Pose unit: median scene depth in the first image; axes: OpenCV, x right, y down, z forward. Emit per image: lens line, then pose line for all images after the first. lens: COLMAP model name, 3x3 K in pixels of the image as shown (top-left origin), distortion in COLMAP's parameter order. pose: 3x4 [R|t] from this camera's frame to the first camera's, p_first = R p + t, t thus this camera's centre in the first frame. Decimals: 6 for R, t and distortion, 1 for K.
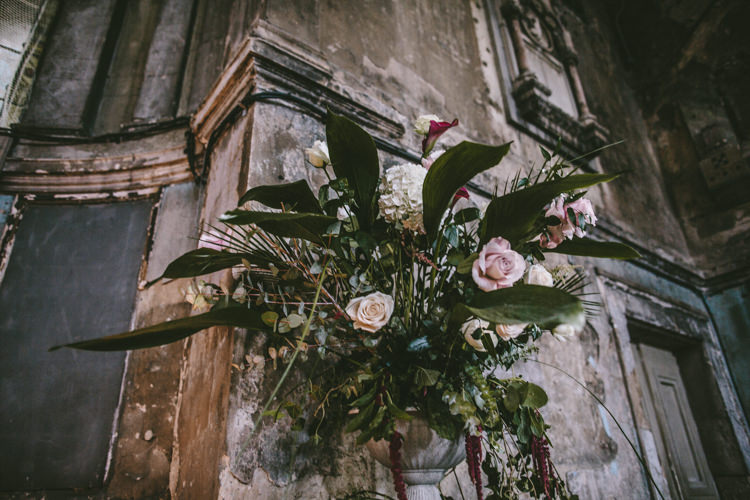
lens RADIAL K [[519.7, 0, 377.6], [0, 519.7, 241.2], [0, 0, 1]] dist [-0.012015, -0.008304]
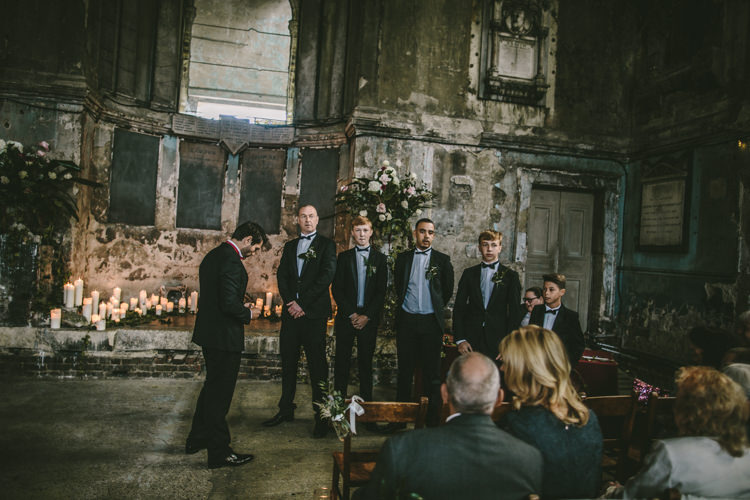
lens RADIAL K [[515.6, 0, 375.0], [0, 515.6, 250.0], [0, 0, 1]] dist [-0.049686, 0.046505]
pose [[0.895980, 0.091869, -0.434488, 0.980021], [0.117427, 0.894538, 0.431293, -0.730639], [0.428289, -0.437450, 0.790700, -1.344353]]
